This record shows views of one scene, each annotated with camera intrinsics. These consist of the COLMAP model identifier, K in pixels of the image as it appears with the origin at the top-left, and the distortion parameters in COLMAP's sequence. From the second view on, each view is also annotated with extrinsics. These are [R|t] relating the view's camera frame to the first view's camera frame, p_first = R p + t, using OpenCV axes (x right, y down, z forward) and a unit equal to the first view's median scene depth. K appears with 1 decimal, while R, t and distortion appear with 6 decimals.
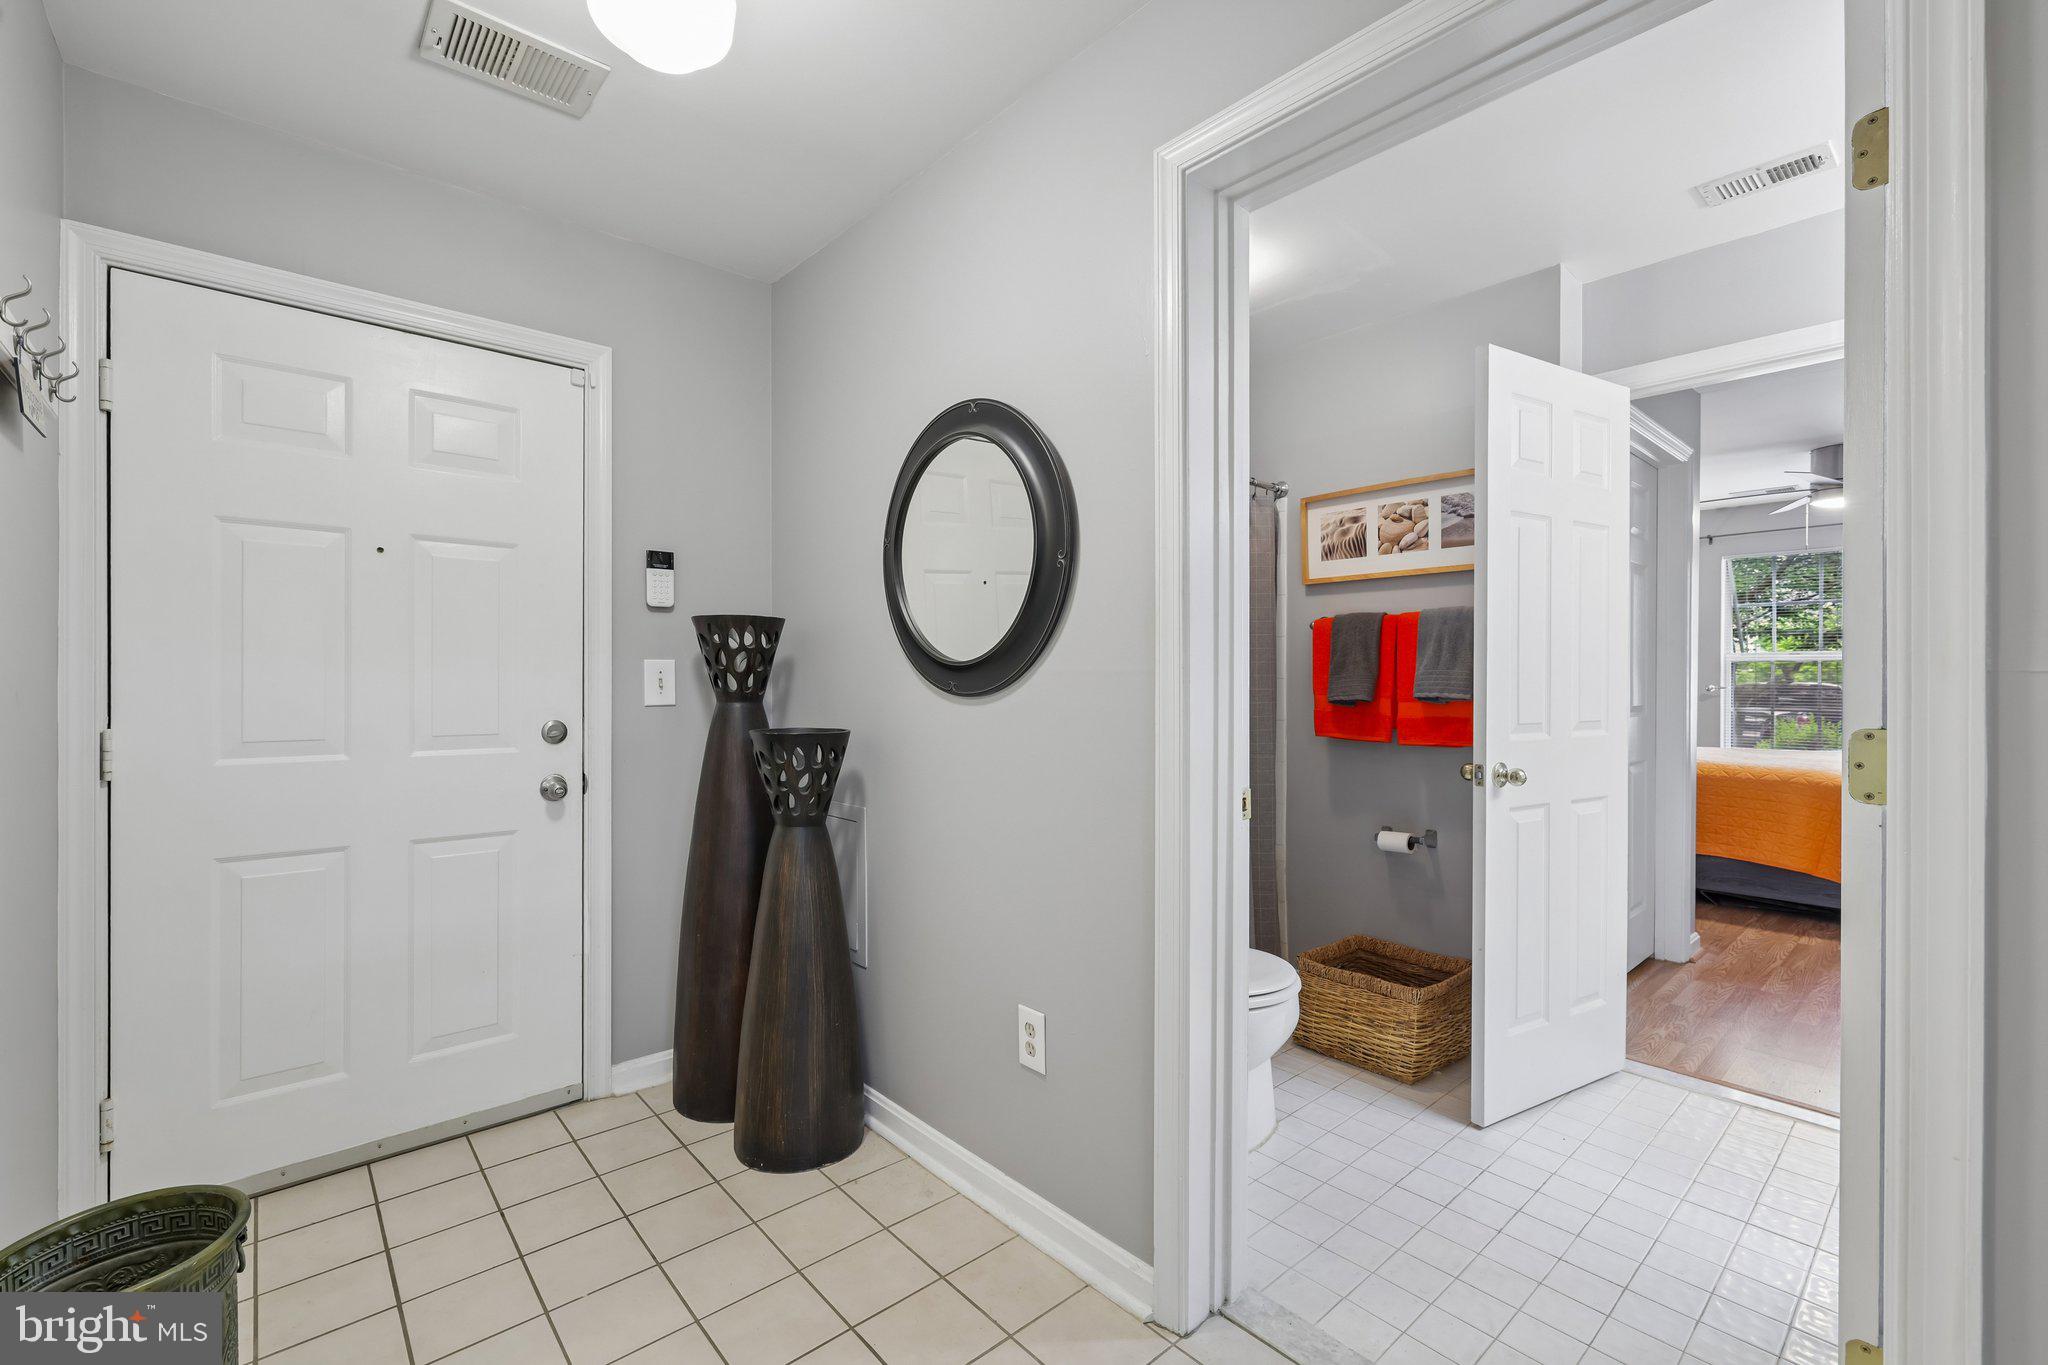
lens RADIAL K [[866.5, 0, 1007.2], [0, 866.5, 681.3], [0, 0, 1]] dist [-0.002539, 0.002640]
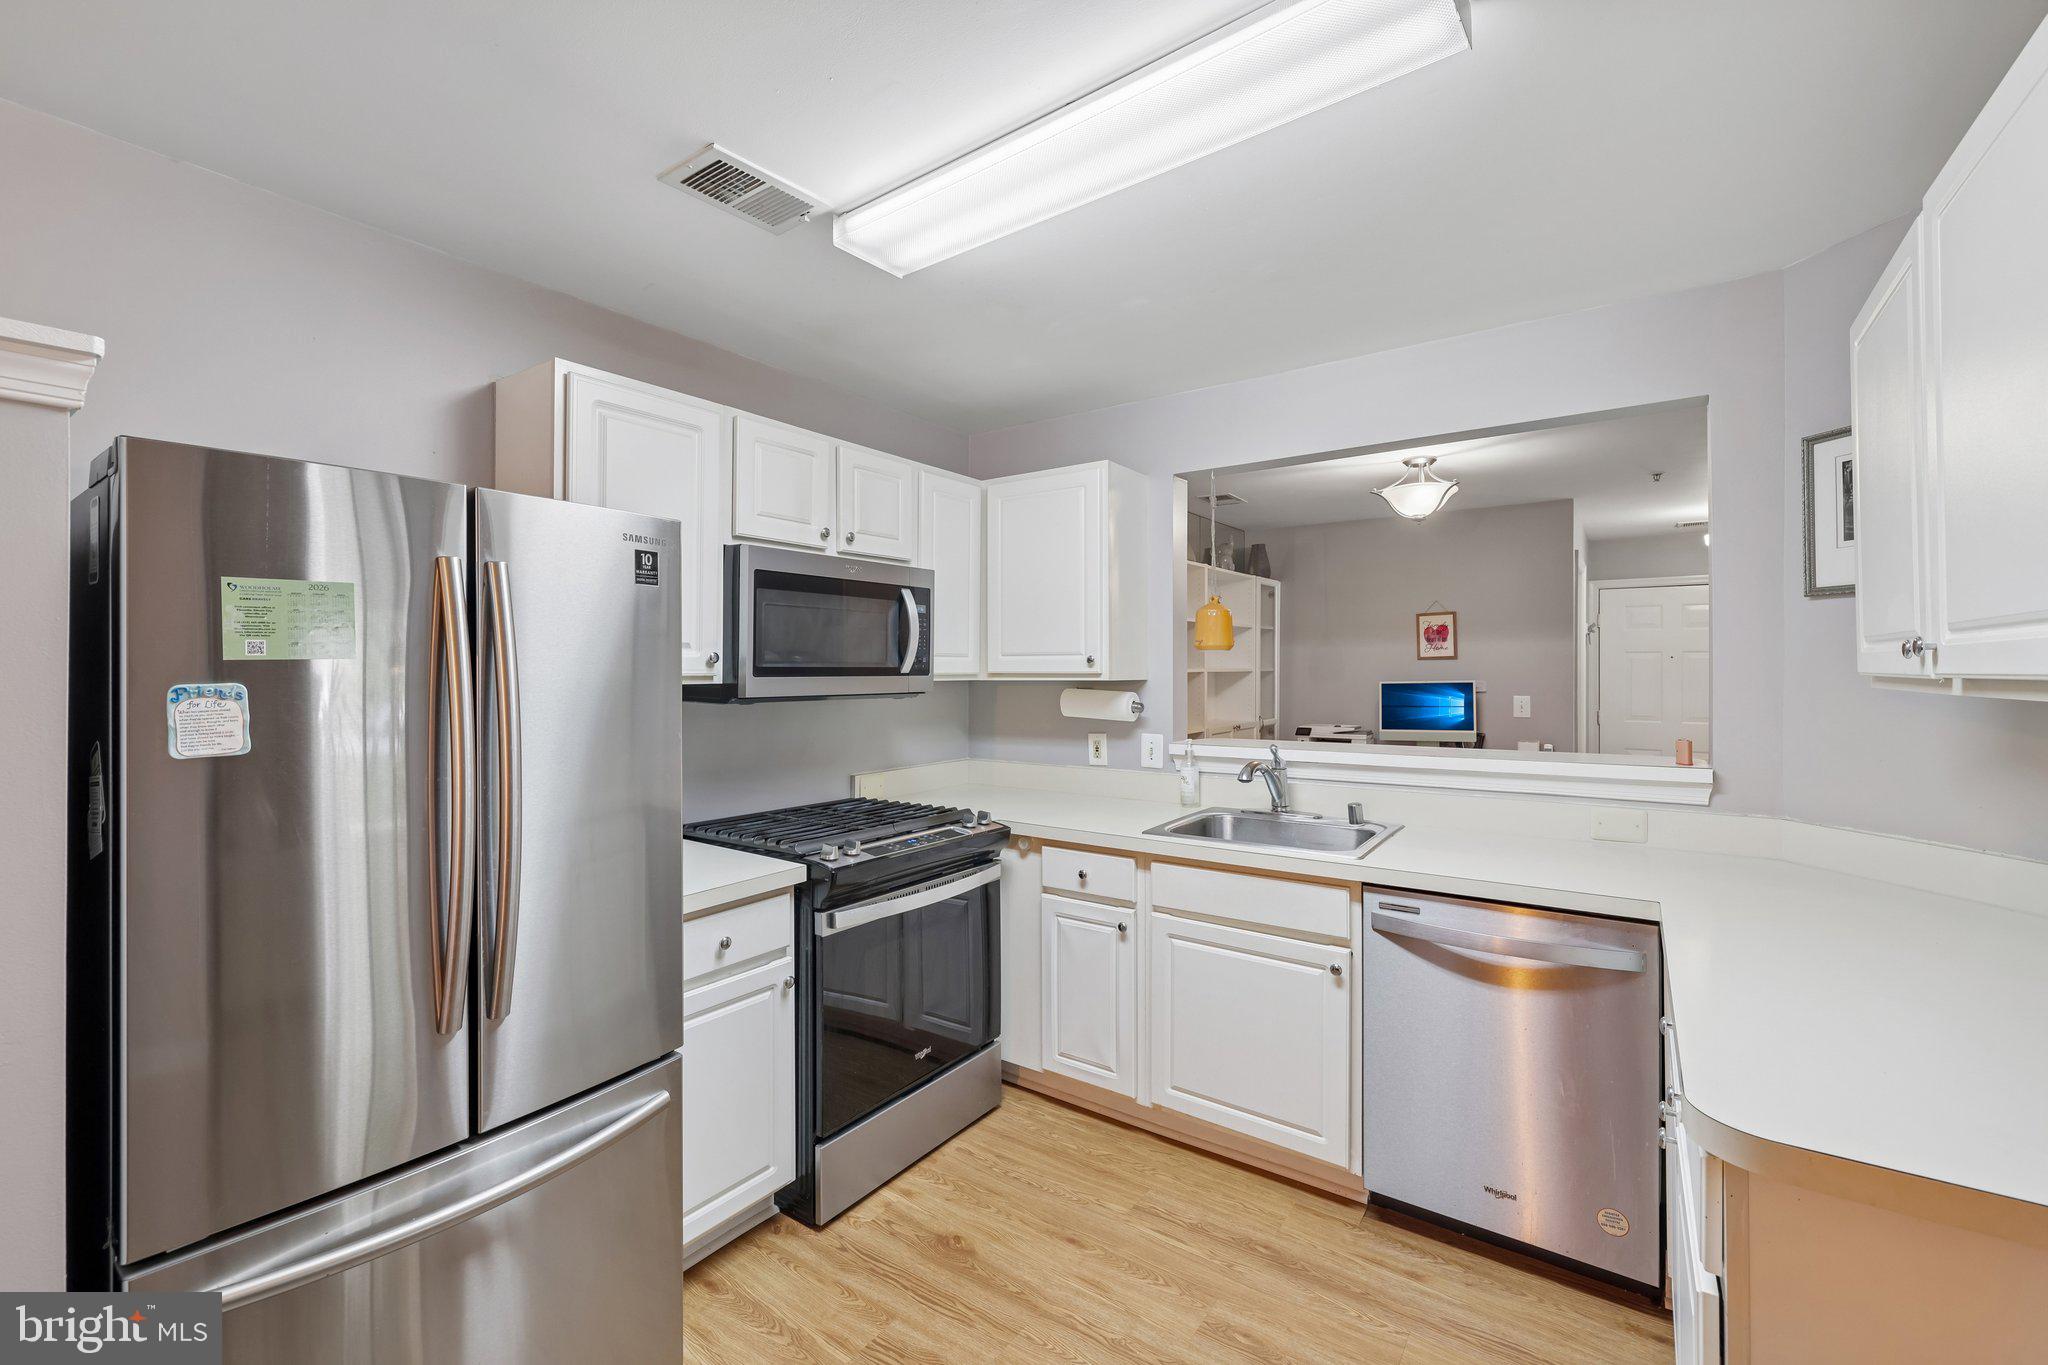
lens RADIAL K [[866.5, 0, 1009.2], [0, 866.5, 665.9], [0, 0, 1]] dist [-0.002539, 0.002640]
pose [[0.232101, -0.009516, -0.972645, 1.570665], [-0.000079, 0.999952, -0.009802, -0.079393], [0.972692, 0.002352, 0.232089, -1.834800]]
